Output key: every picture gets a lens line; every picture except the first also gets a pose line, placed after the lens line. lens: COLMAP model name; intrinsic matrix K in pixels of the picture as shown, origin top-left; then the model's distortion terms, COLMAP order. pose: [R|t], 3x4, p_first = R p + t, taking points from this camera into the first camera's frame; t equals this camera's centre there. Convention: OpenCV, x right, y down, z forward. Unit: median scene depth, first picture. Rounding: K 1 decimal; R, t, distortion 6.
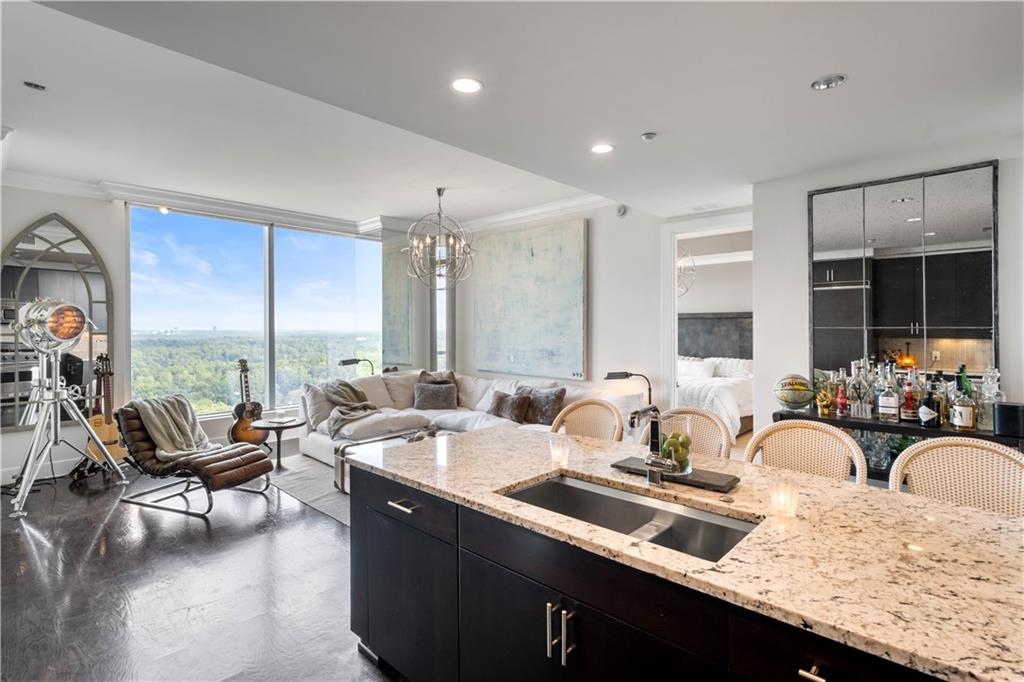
lens RADIAL K [[494.8, 0, 512.0], [0, 494.8, 341.0], [0, 0, 1]] dist [0.001903, 0.000982]
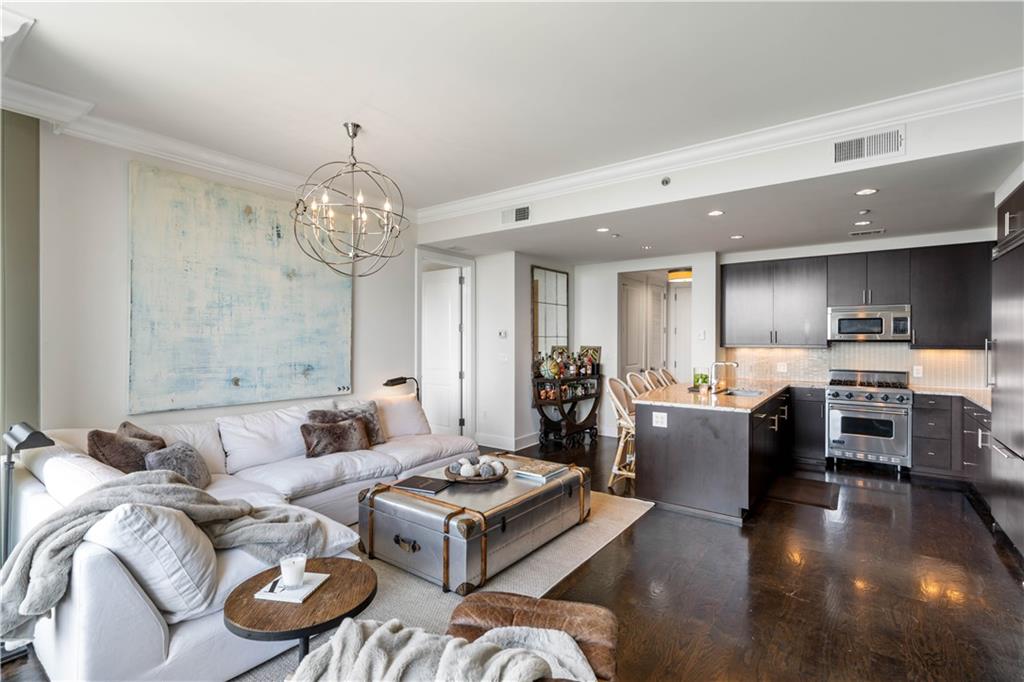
lens RADIAL K [[473.6, 0, 512.0], [0, 473.6, 341.0], [0, 0, 1]] dist [0.002728, -0.000216]
pose [[-0.111512, -0.005379, 0.993749, -0.709458], [0.022600, 0.999713, 0.007948, -0.016097], [-0.993506, 0.023345, -0.111358, 0.754179]]
